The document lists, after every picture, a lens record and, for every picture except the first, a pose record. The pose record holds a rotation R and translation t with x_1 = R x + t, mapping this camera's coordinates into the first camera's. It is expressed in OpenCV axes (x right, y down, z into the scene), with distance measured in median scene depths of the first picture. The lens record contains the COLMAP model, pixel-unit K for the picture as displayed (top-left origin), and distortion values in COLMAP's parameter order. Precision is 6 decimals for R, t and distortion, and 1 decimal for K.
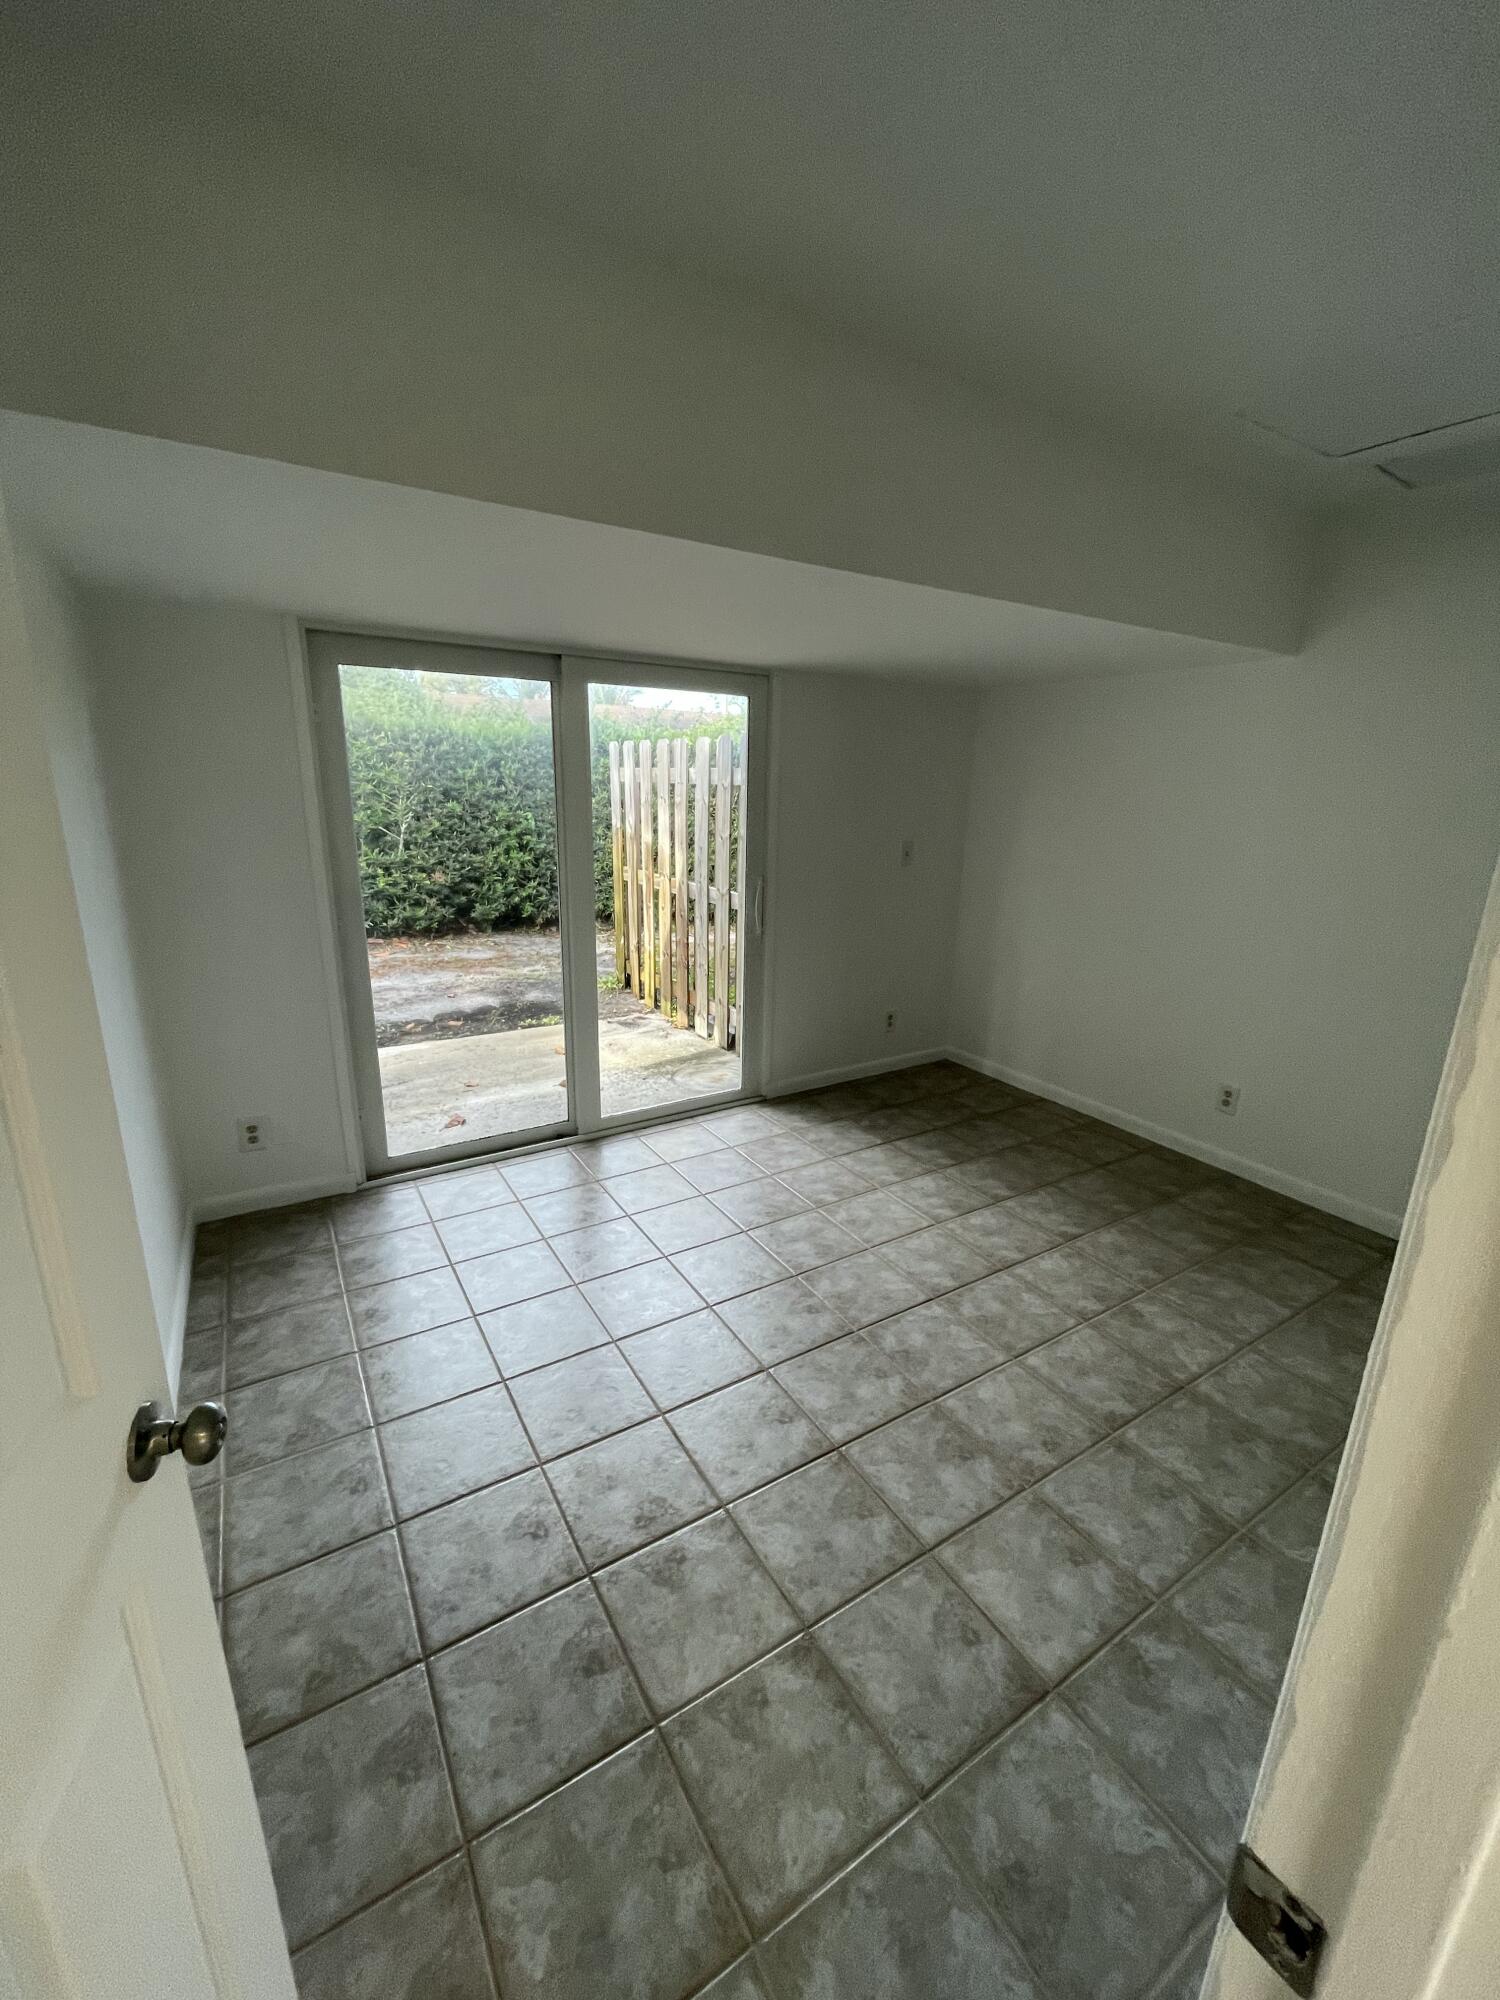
lens RADIAL K [[808.2, 0, 750.0], [0, 808.2, 1000.0], [0, 0, 1]] dist [0.000233, -0.000218]
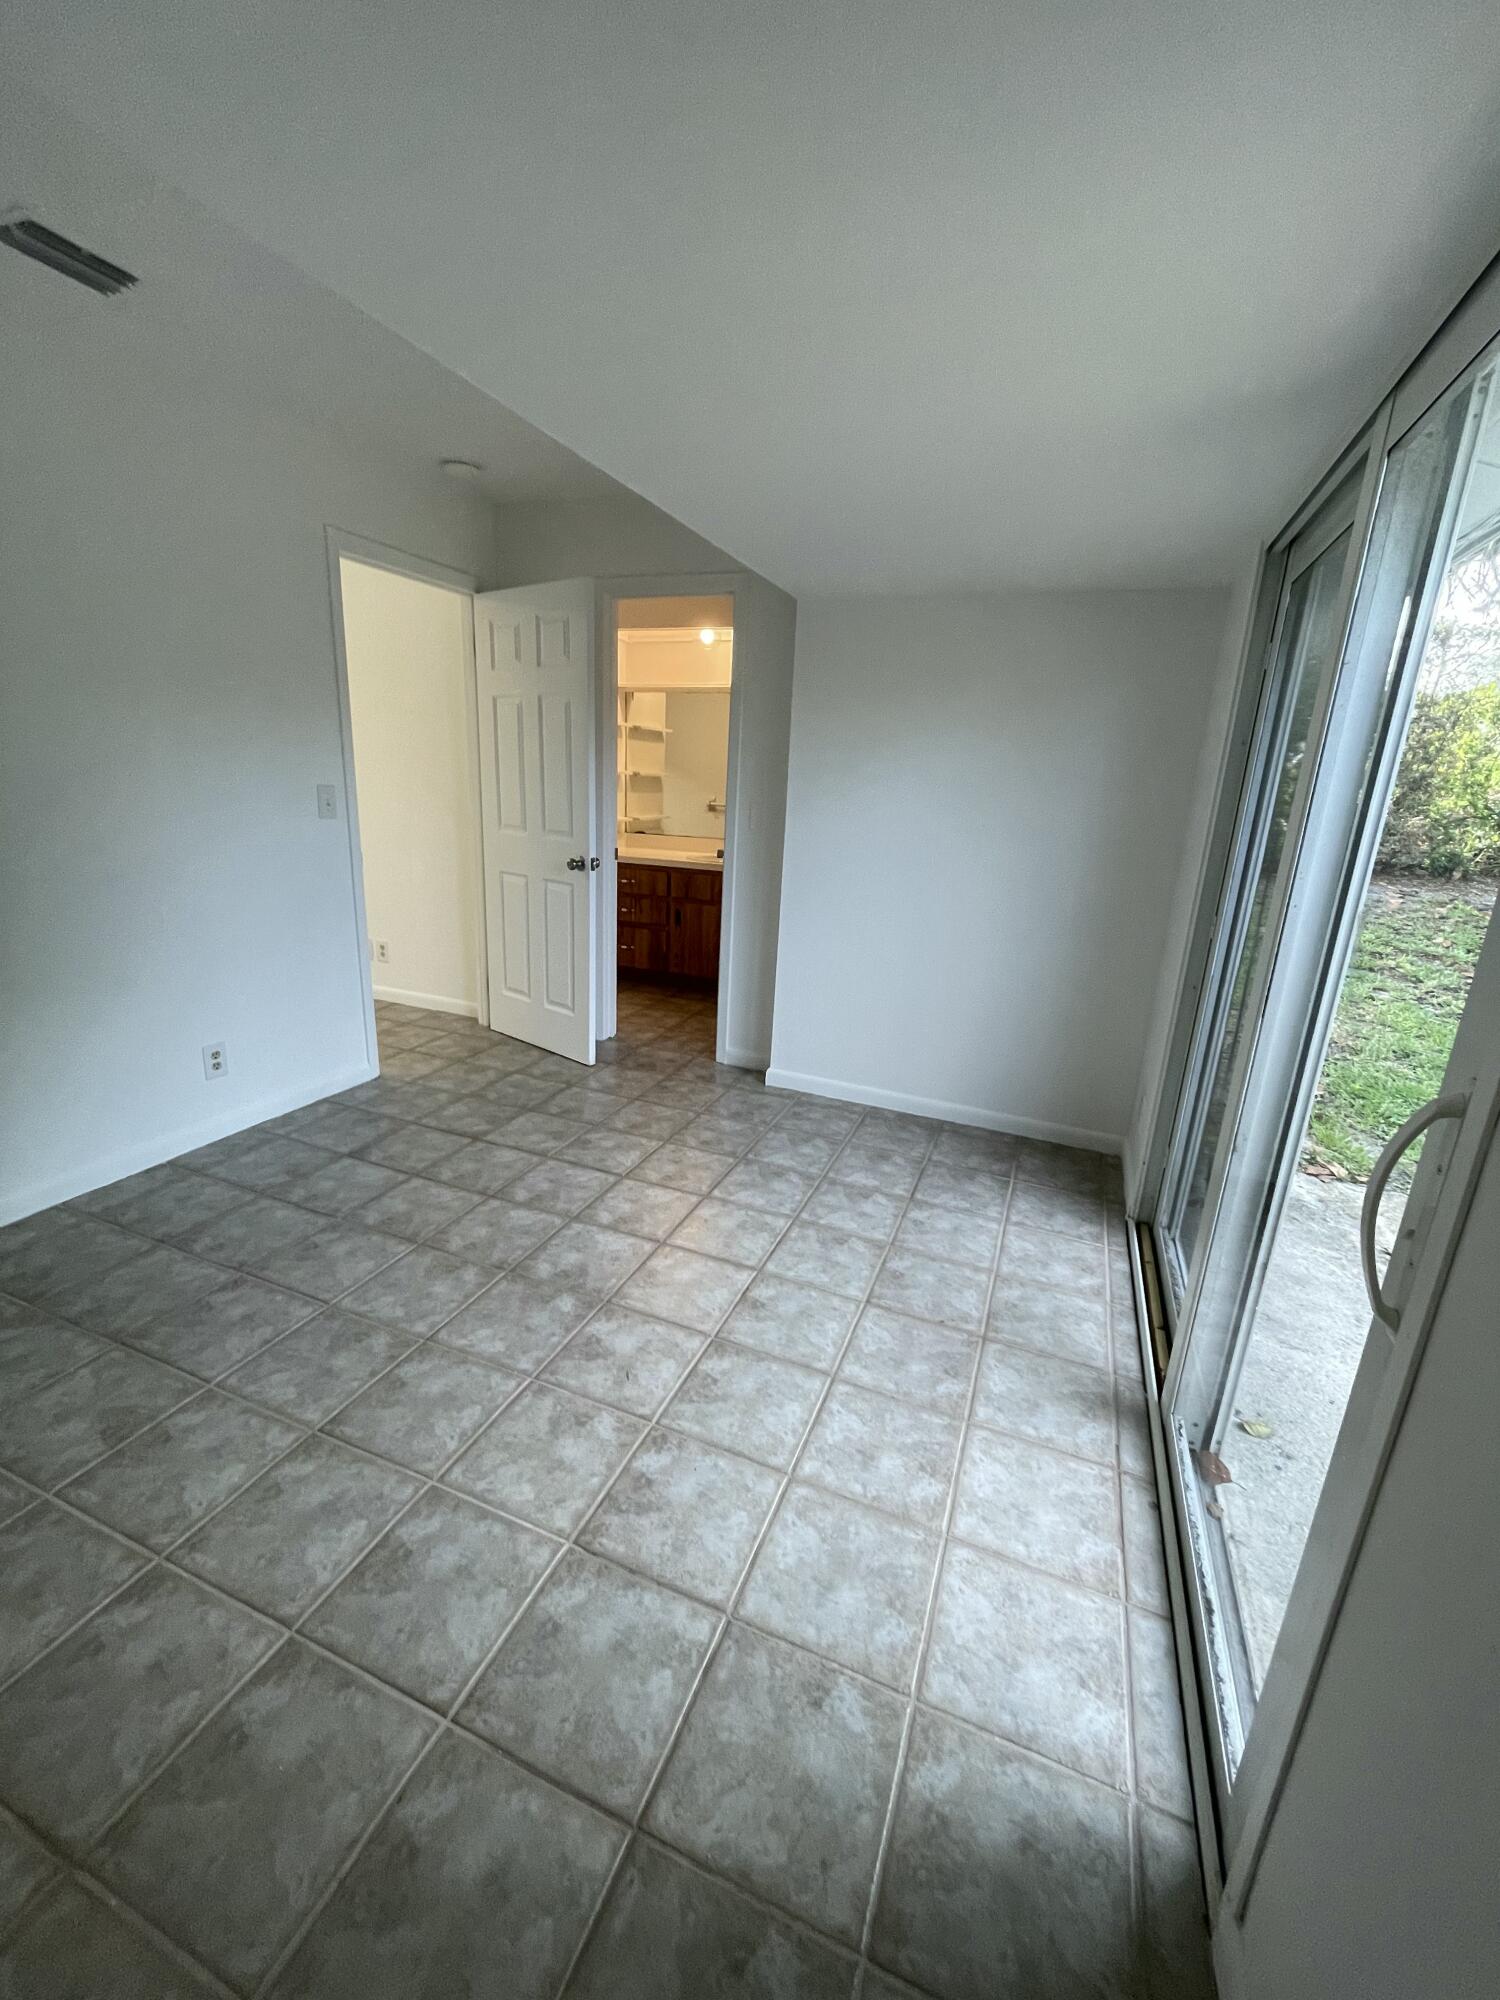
lens RADIAL K [[808.2, 0, 750.0], [0, 808.2, 1000.0], [0, 0, 1]] dist [0.000233, -0.000218]
pose [[-0.800952, 0.102510, -0.589888, 0.401403], [-0.218201, 0.867500, 0.447027, -0.329792], [0.557553, 0.486761, -0.672457, 1.529431]]
